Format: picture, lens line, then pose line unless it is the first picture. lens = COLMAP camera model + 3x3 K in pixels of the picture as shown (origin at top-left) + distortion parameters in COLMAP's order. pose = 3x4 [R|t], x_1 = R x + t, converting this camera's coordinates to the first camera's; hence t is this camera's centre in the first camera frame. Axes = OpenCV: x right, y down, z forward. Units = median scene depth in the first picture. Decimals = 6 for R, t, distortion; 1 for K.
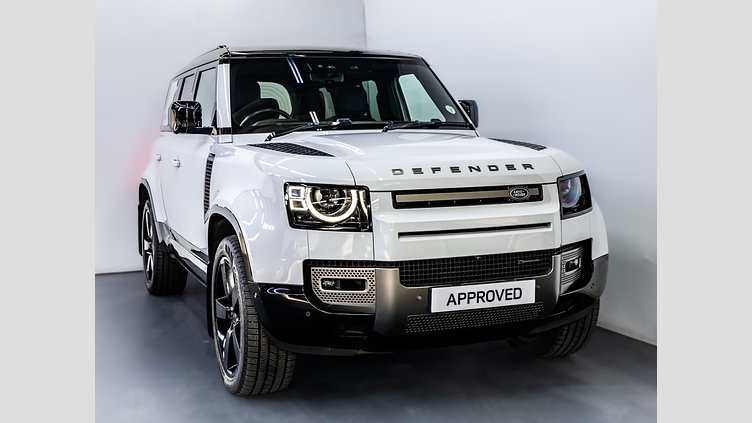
lens RADIAL K [[946.0, 0, 370.3], [0, 946.0, 209.8], [0, 0, 1]] dist [0.017503, 0.000000]
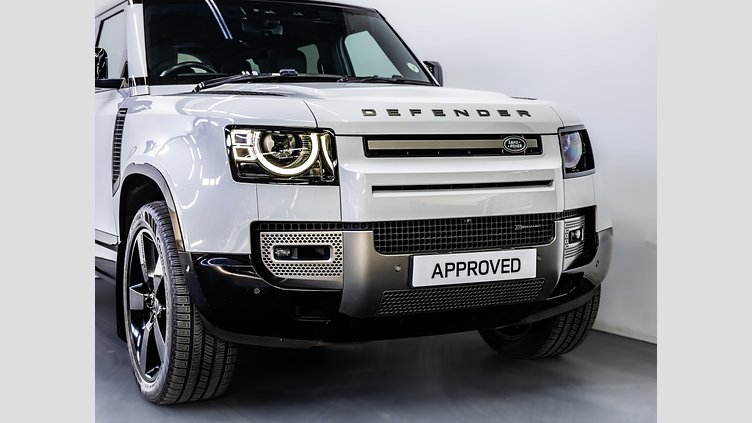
lens RADIAL K [[1057.7, 0, 389.5], [0, 1057.7, 211.7], [0, 0, 1]] dist [0.078488, 0.000000]
pose [[0.994262, -0.001121, 0.106965, -0.048279], [0.005095, 0.999307, -0.036885, 0.074407], [-0.106849, 0.037218, 0.993578, 0.106994]]
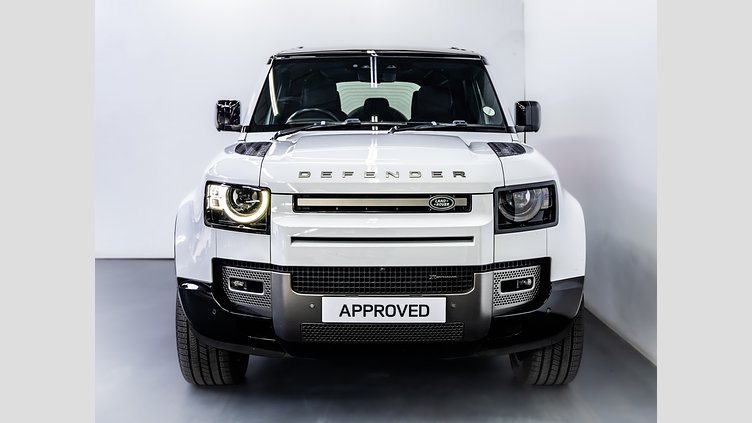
lens RADIAL K [[915.5, 0, 377.0], [0, 915.5, 211.4], [0, 0, 1]] dist [-0.019193, 0.000000]
pose [[0.928956, 0.052100, -0.366505, 0.430287], [-0.049274, 0.998639, 0.017067, -0.021417], [0.366896, 0.002205, 0.930259, 0.147460]]
